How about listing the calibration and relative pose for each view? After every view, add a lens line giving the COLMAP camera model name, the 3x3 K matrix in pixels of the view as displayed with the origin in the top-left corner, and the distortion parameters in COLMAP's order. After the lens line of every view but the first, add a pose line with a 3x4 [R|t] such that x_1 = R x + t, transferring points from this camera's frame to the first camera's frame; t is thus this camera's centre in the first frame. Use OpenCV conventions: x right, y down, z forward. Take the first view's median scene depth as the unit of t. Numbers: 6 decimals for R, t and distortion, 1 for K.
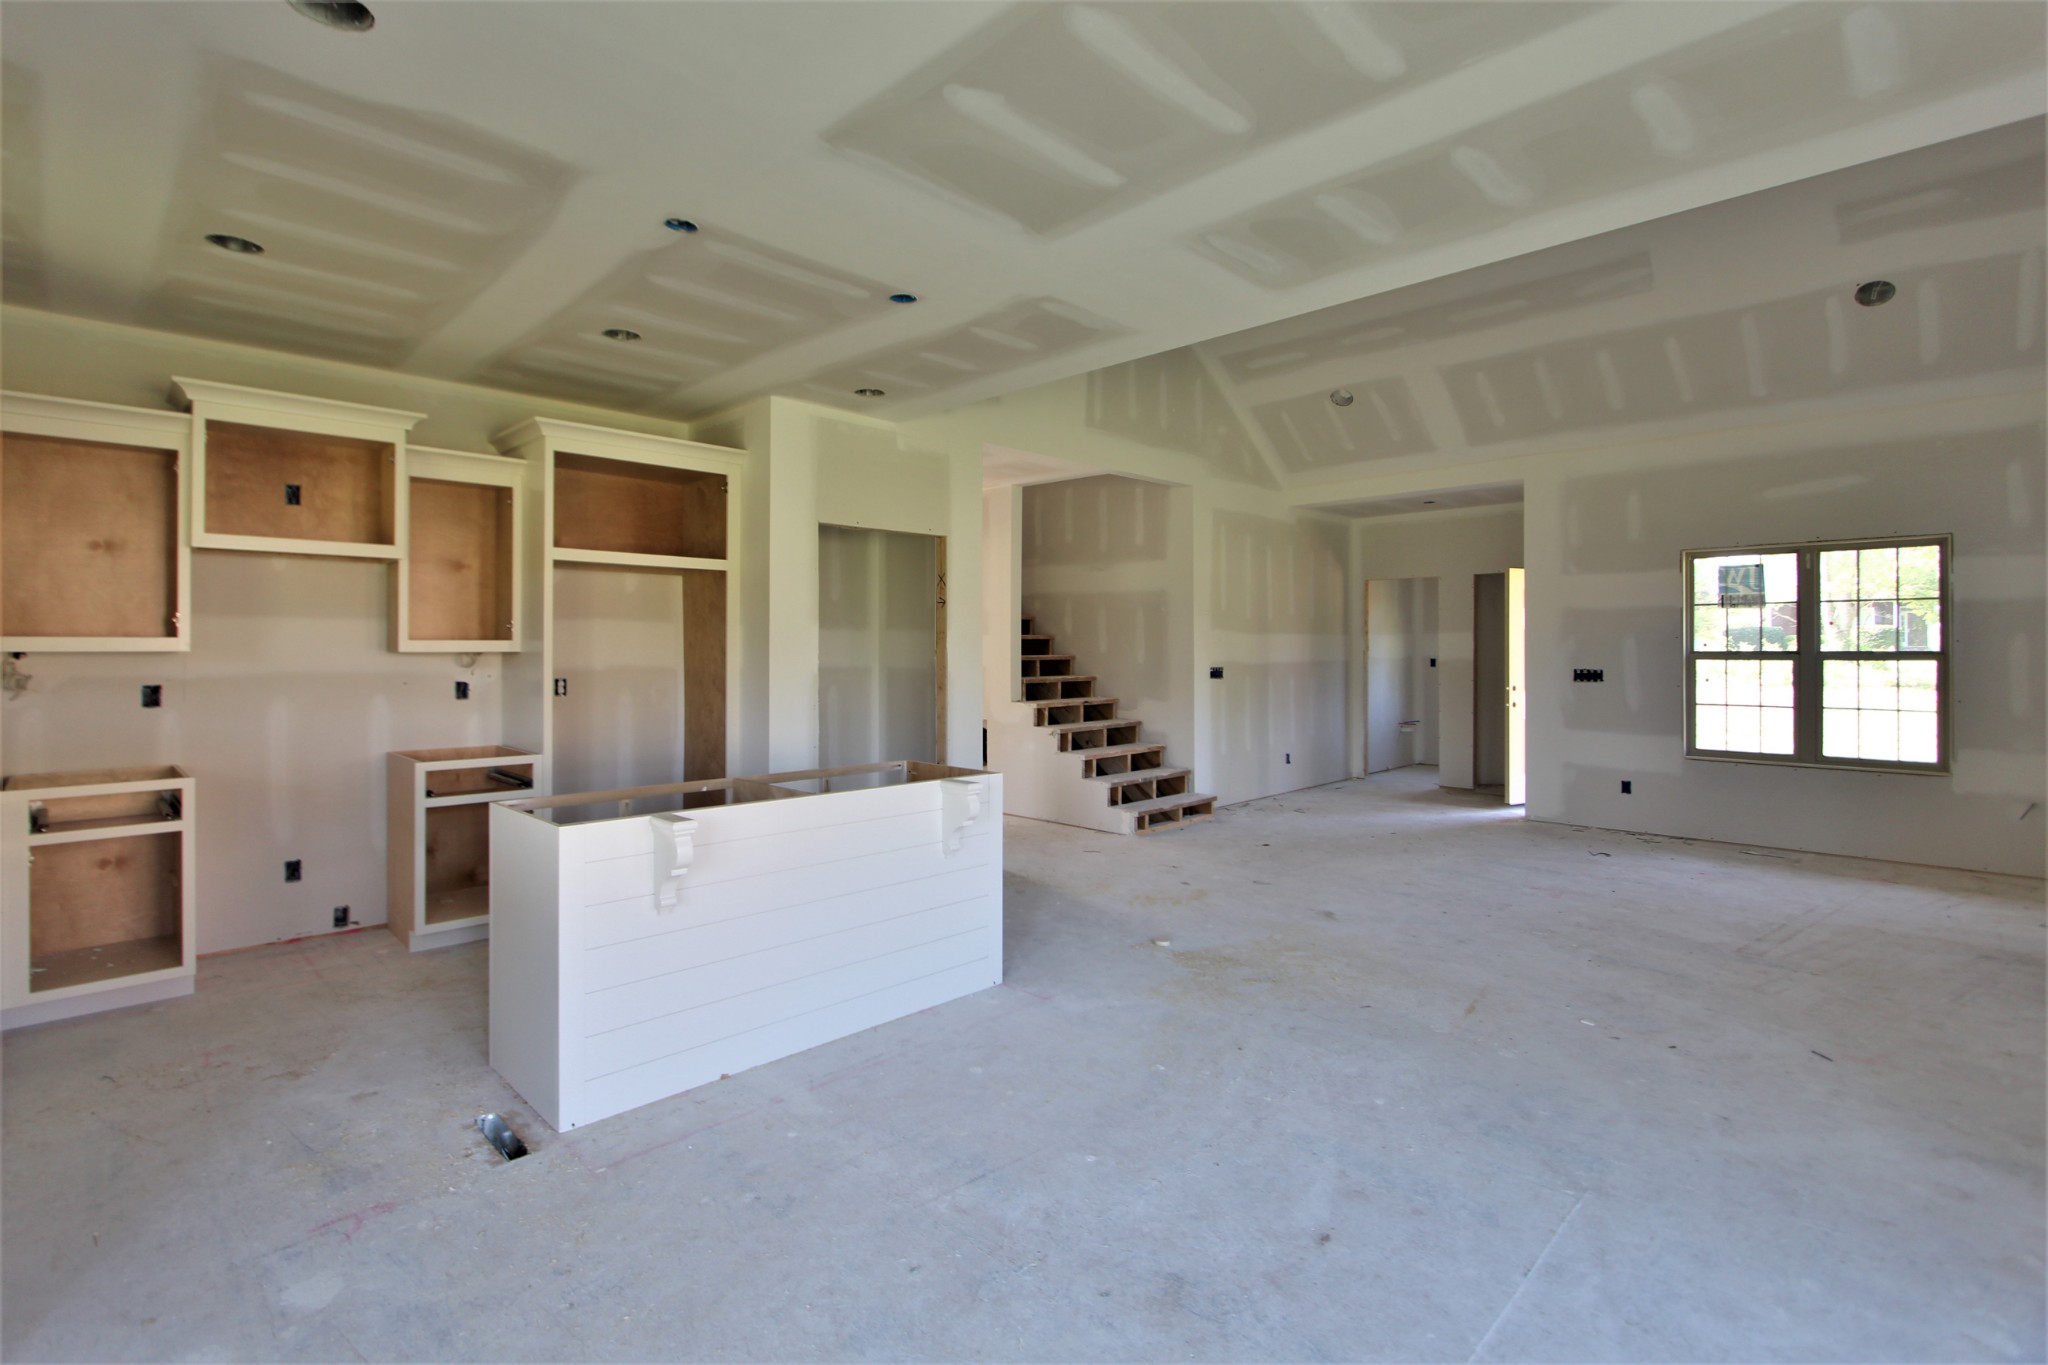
lens RADIAL K [[947.1, 0, 1000.0], [0, 947.1, 644.5], [0, 0, 1]] dist [-0.016249, 0.002873]
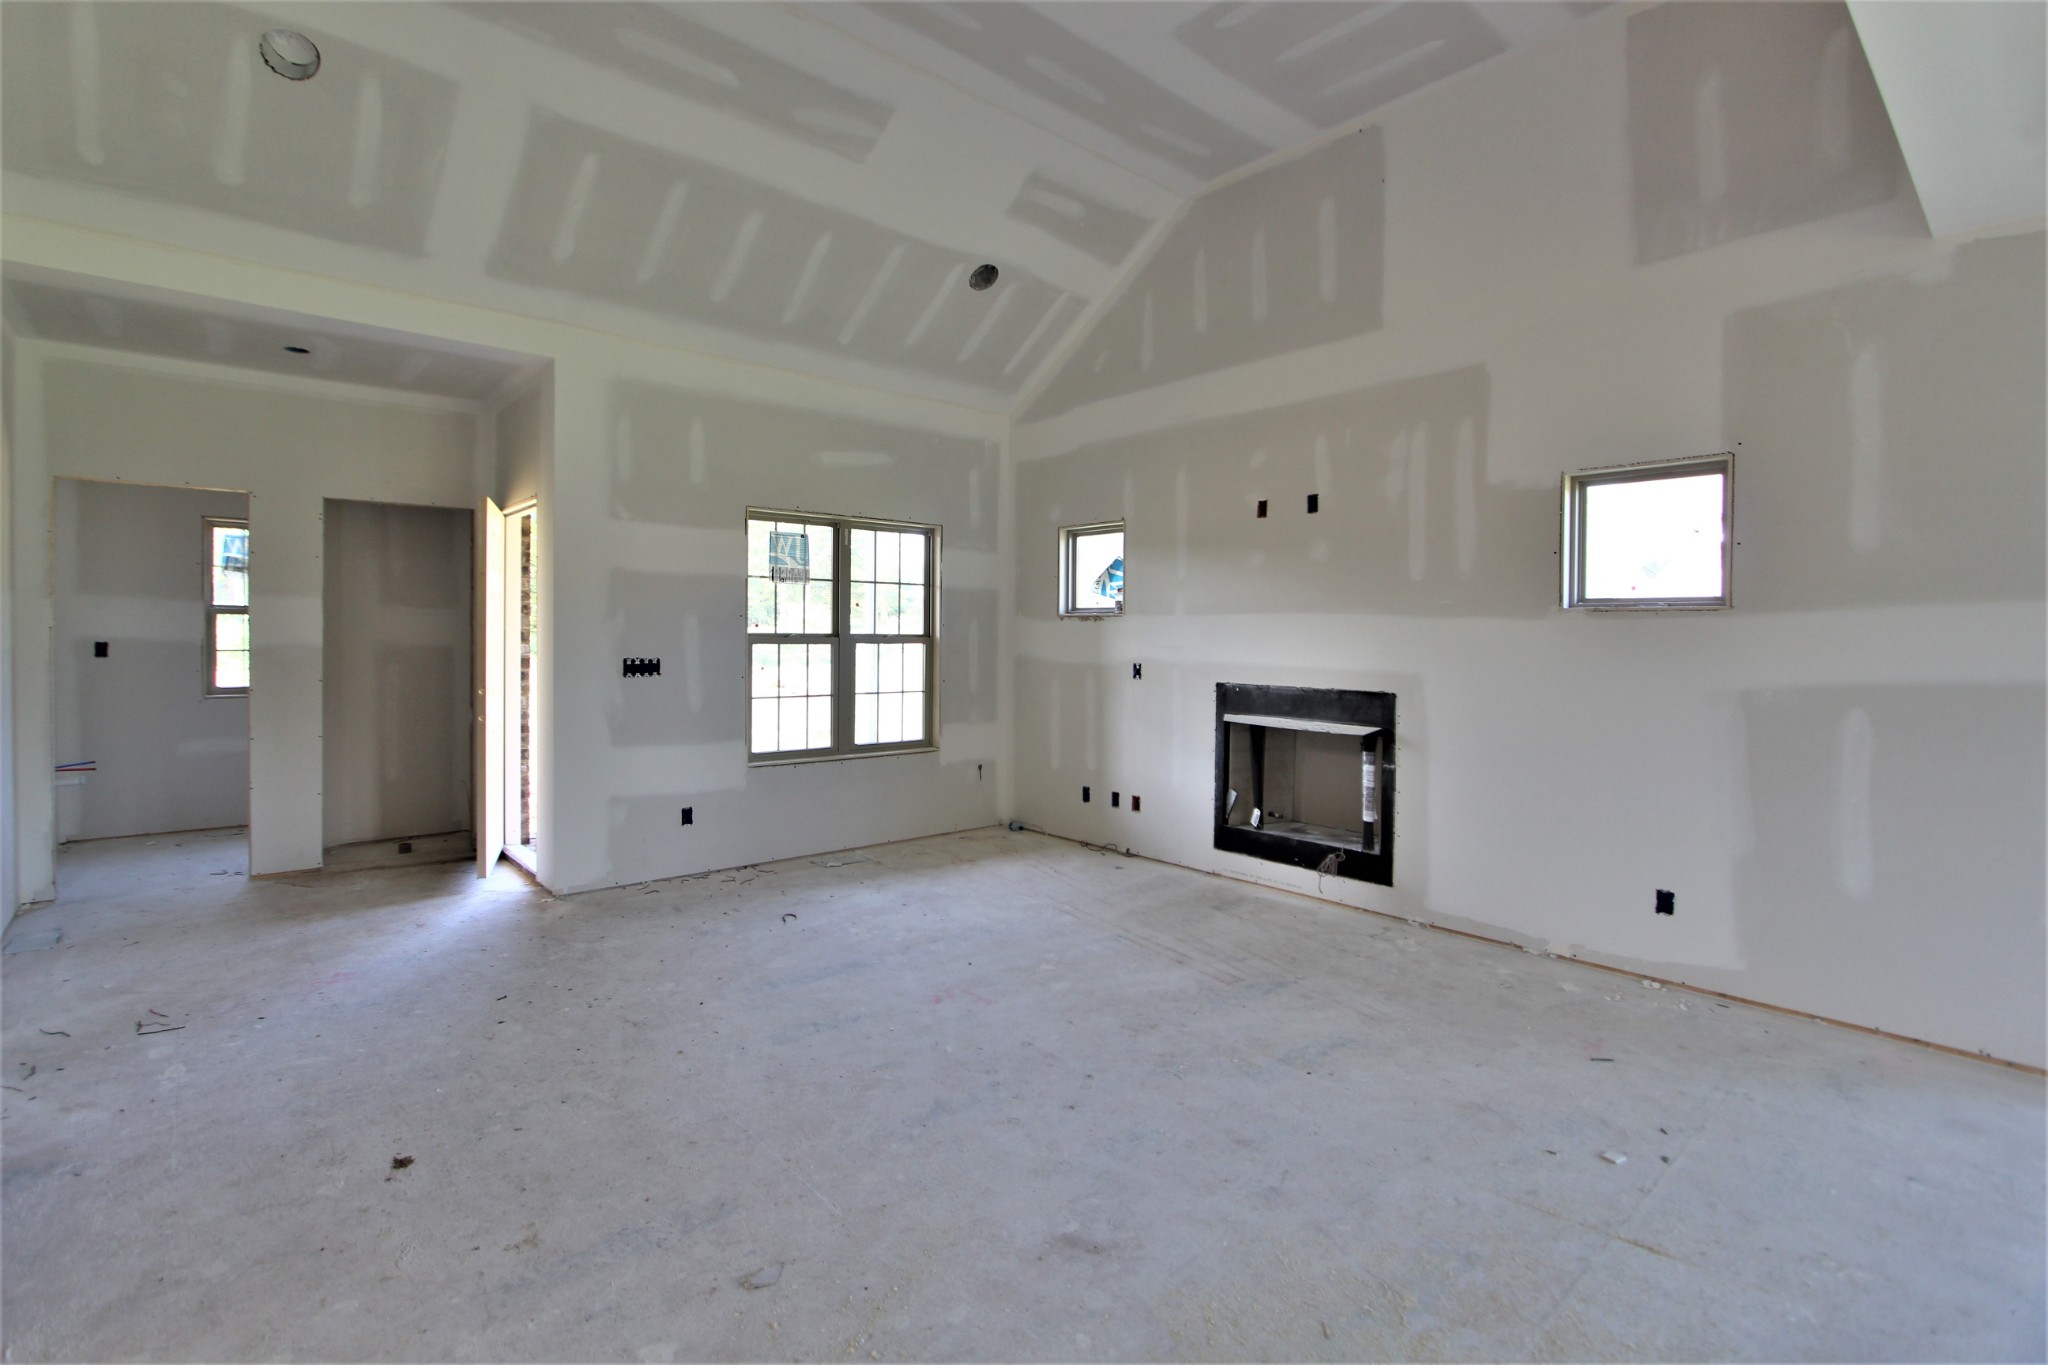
lens RADIAL K [[947.1, 0, 1002.9], [0, 947.1, 644.7], [0, 0, 1]] dist [-0.016249, 0.002873]
pose [[0.068532, -0.010927, 0.997589, -0.074683], [-0.015357, 0.999810, 0.012006, 0.004849], [-0.997531, -0.016143, 0.068352, 0.901499]]
